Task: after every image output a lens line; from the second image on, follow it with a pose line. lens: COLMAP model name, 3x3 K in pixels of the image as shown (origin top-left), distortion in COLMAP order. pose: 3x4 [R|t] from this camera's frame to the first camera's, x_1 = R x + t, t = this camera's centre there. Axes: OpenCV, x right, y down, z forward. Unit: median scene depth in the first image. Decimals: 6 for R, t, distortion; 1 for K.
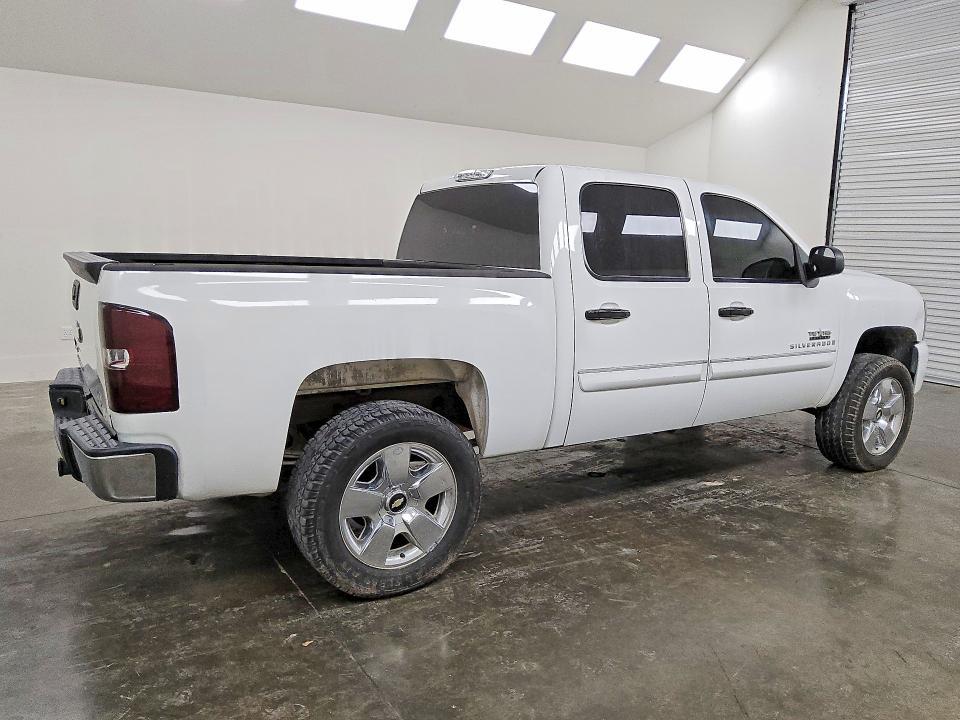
lens RADIAL K [[735.6, 0, 480.0], [0, 735.6, 360.0], [0, 0, 1]] dist [0.036417, -0.098606]
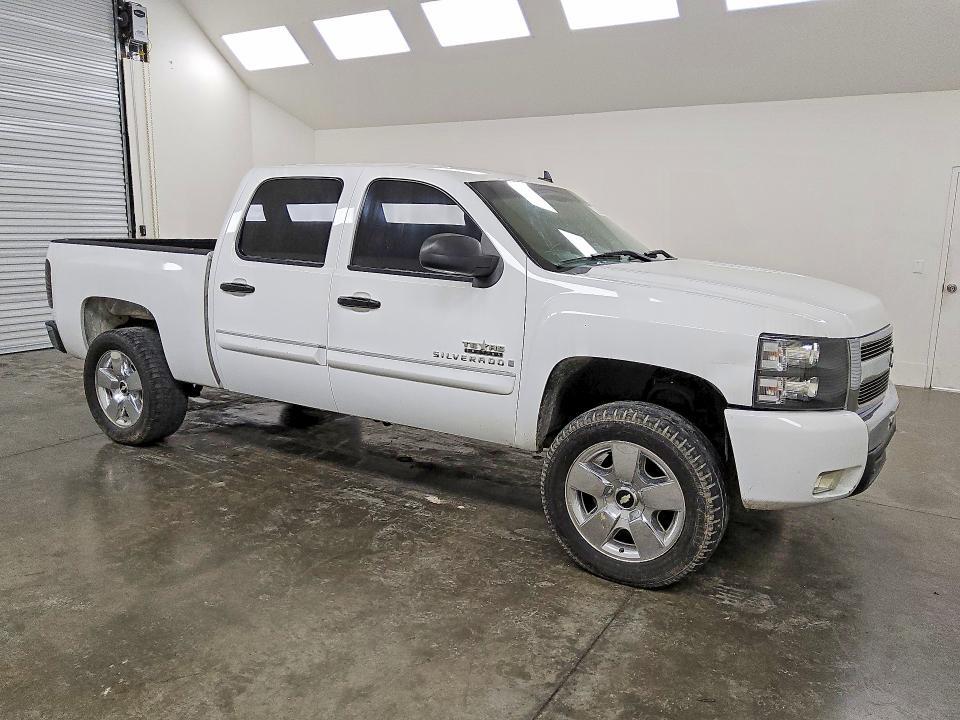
lens RADIAL K [[735.6, 0, 480.0], [0, 735.6, 360.0], [0, 0, 1]] dist [0.036417, -0.098606]
pose [[0.447423, 0.147176, -0.882129, 1.230027], [-0.155853, 0.984104, 0.085139, -0.094445], [0.880637, 0.099390, 0.463249, 0.686179]]
